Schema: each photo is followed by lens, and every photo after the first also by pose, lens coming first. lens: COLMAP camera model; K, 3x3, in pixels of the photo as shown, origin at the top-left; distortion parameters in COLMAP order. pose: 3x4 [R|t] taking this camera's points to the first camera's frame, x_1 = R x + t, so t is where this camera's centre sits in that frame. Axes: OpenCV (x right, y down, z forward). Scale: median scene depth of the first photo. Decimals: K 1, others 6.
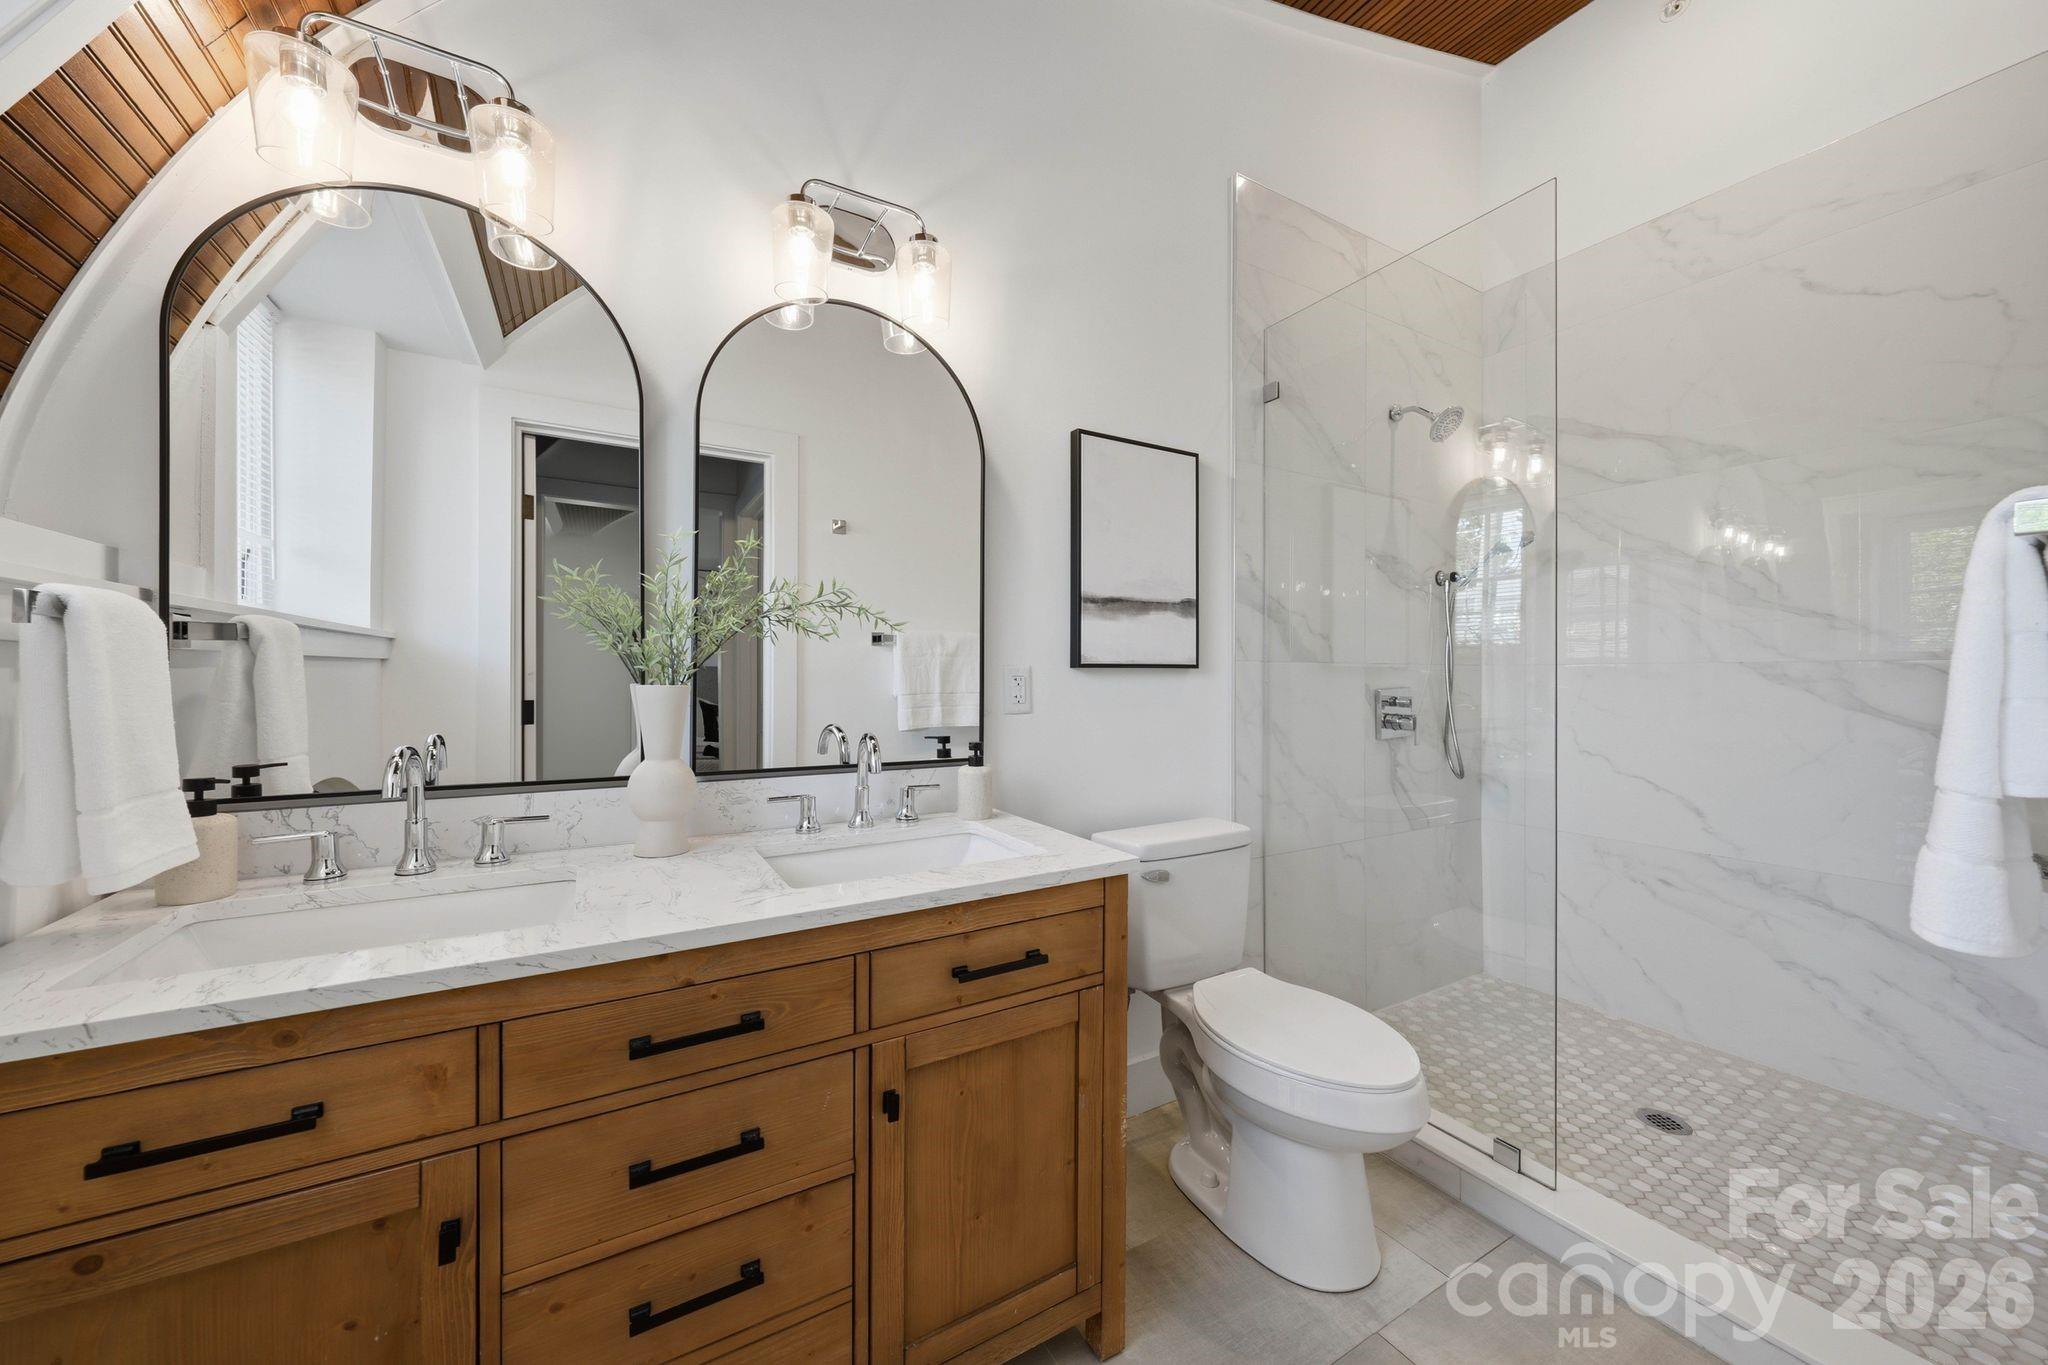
lens RADIAL K [[729.2, 0, 1026.5], [0, 729.2, 675.1], [0, 0, 1]] dist [-0.000156, 0.000053]
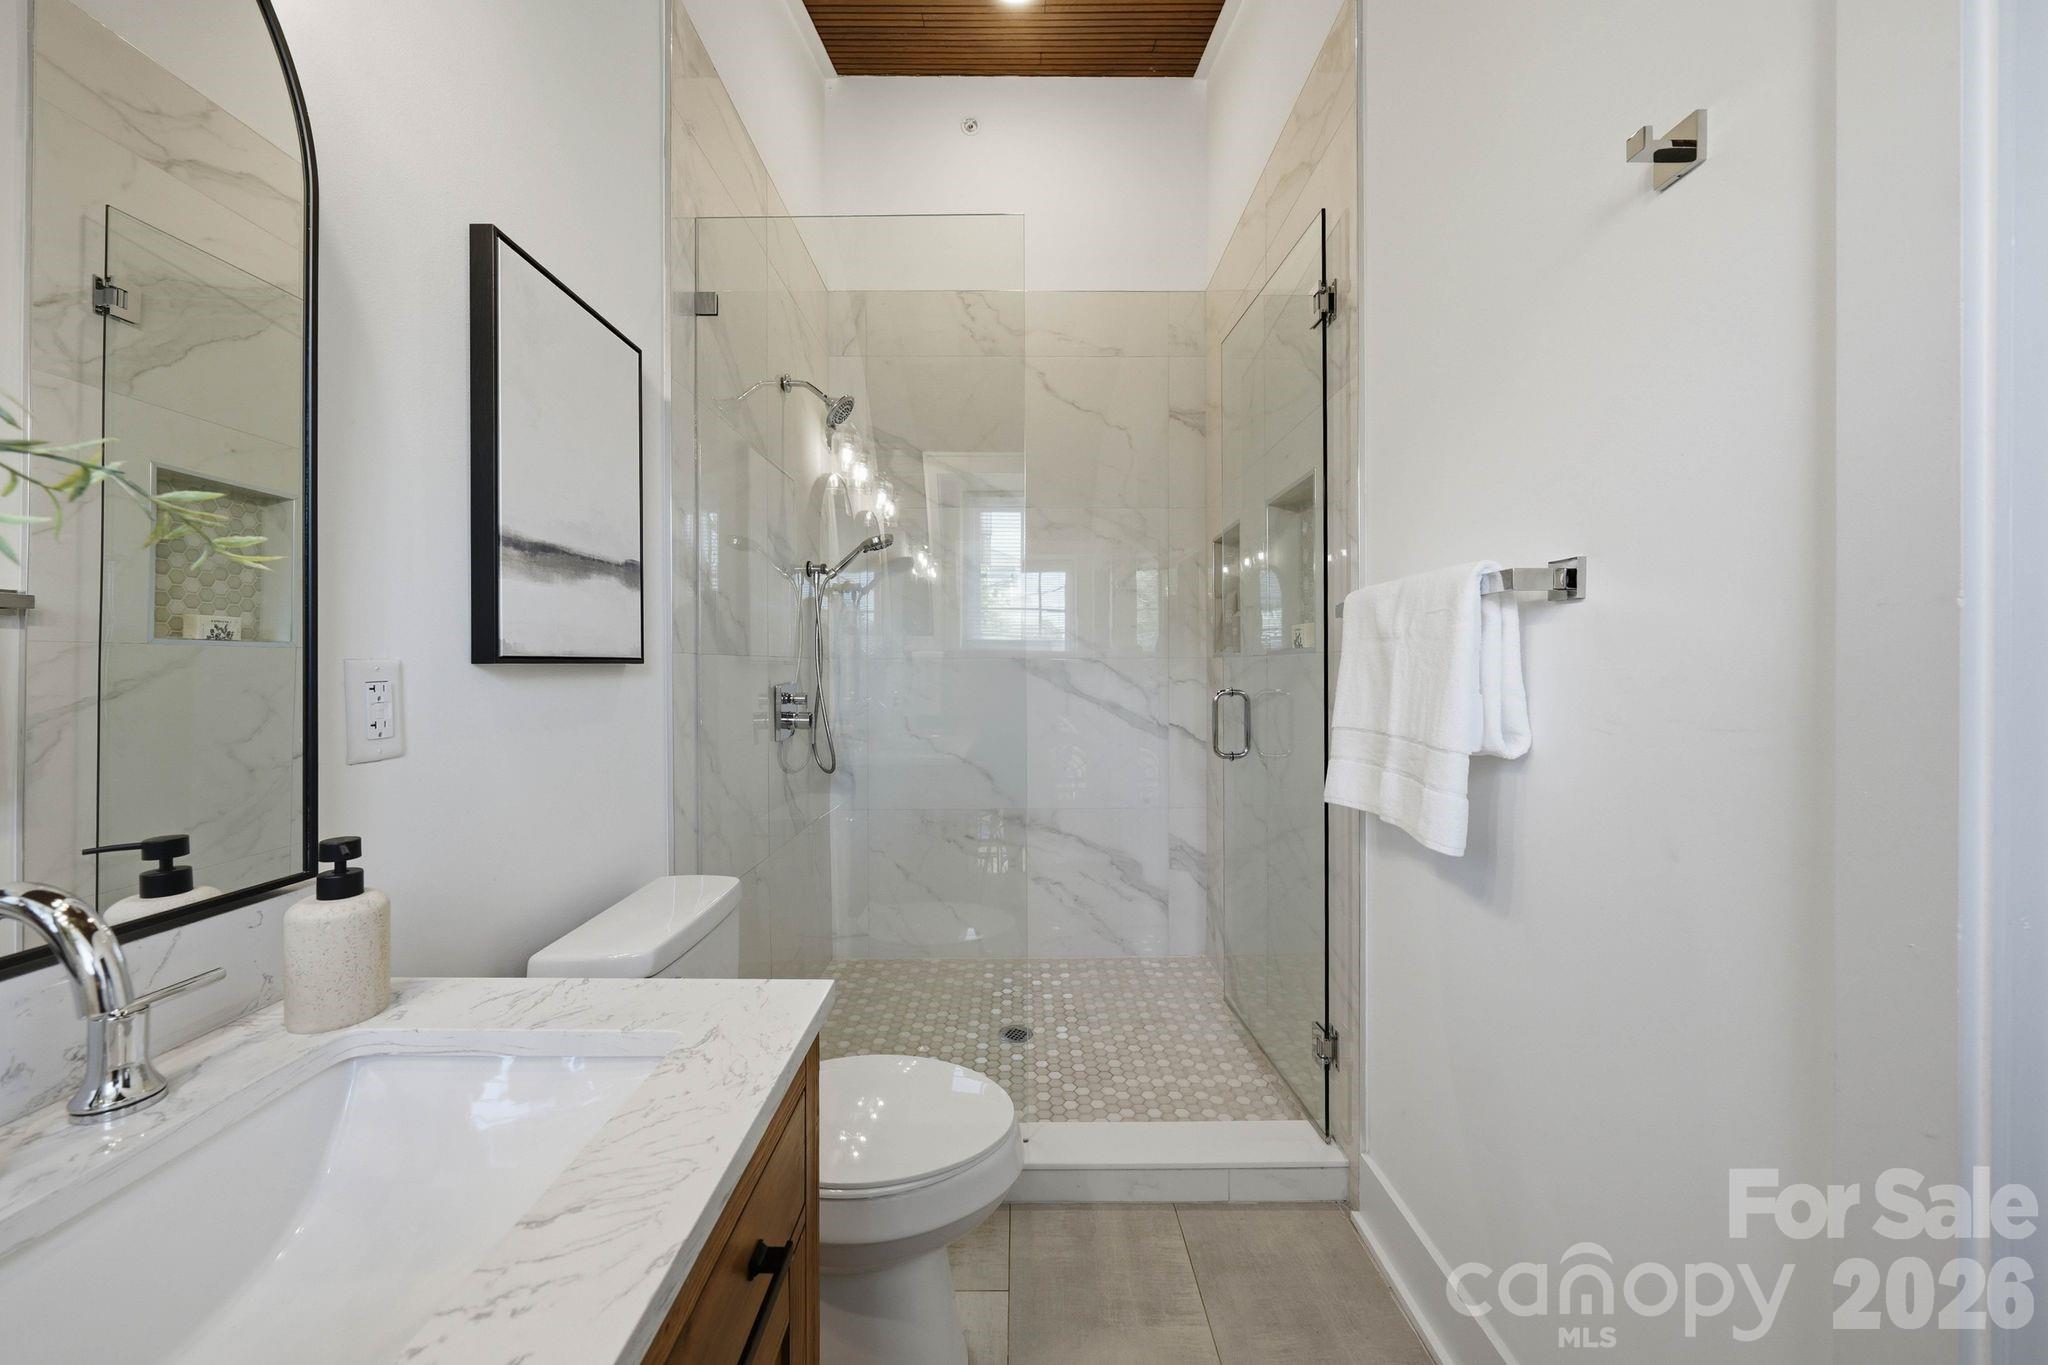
lens RADIAL K [[746.6, 0, 1015.3], [0, 746.6, 668.8], [0, 0, 1]] dist [-0.002709, -0.000114]
pose [[0.513048, -0.005927, 0.858339, -0.190230], [-0.000127, 0.999976, 0.006981, -0.009118], [-0.858360, -0.003691, 0.513035, 0.342640]]
